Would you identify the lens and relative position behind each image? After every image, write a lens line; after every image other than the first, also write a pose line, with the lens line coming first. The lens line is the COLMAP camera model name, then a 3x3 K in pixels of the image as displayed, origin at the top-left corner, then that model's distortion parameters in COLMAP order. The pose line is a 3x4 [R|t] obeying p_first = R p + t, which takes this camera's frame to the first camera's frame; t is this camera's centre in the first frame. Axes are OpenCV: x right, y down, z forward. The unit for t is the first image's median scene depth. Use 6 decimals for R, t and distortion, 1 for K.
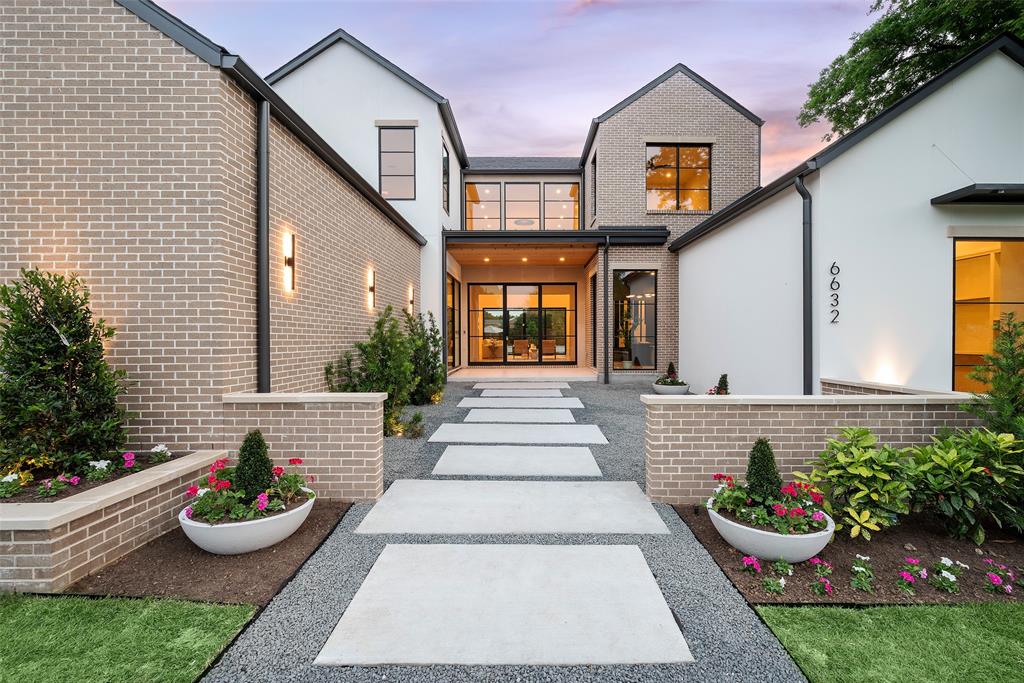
lens RADIAL K [[439.3, 0, 533.6], [0, 439.3, 337.6], [0, 0, 1]] dist [-0.000565, 0.000338]
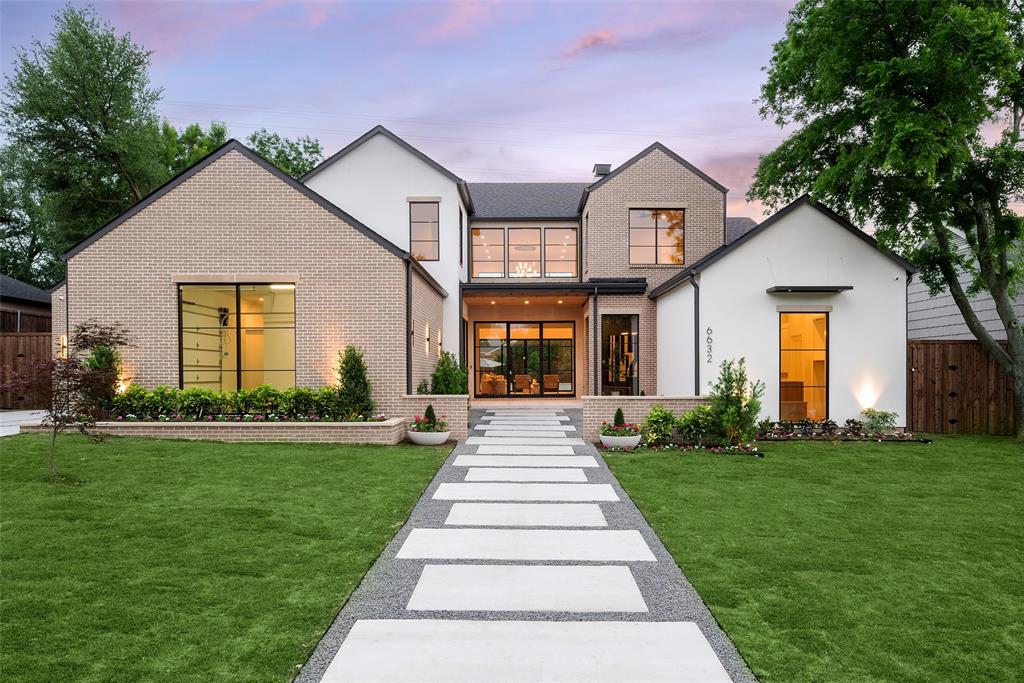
lens RADIAL K [[696.7, 0, 536.9], [0, 696.7, 376.6], [0, 0, 1]] dist [-0.005117, 0.001890]
pose [[0.999998, -0.001623, -0.000709, 0.007351], [0.001626, 0.999991, 0.003854, 0.006454], [0.000703, -0.003855, 0.999992, -0.919830]]
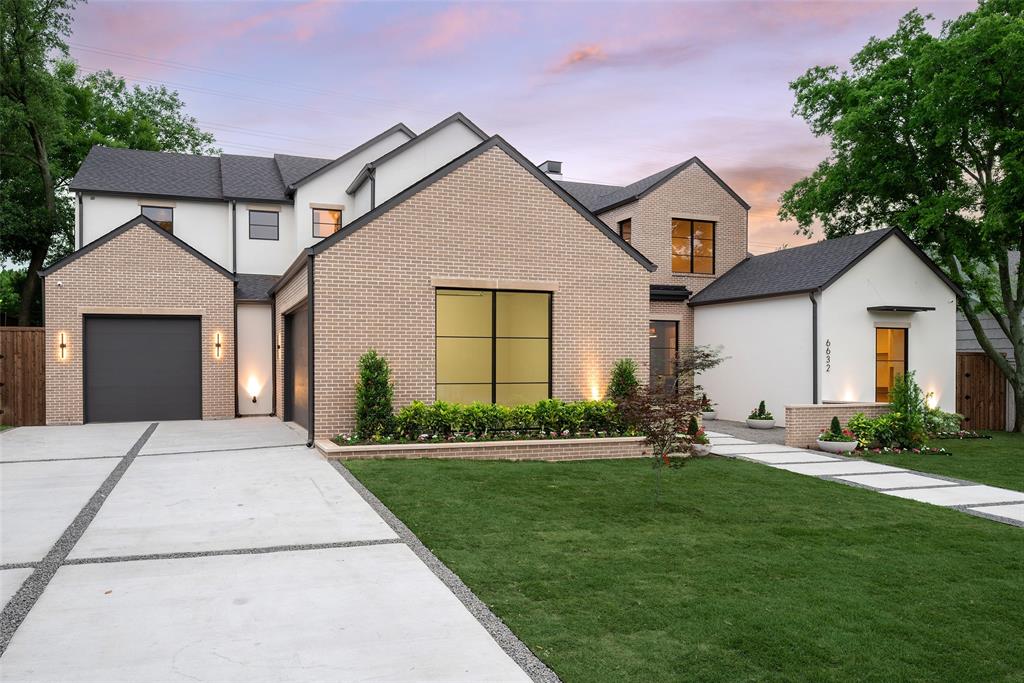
lens RADIAL K [[779.8, 0, 507.7], [0, 779.8, 350.5], [0, 0, 1]] dist [0.010142, 0.004228]
pose [[0.932943, 0.008352, 0.359926, -0.983628], [-0.002059, 0.999838, -0.017863, -0.032204], [-0.360017, 0.015924, 0.932810, -0.892617]]
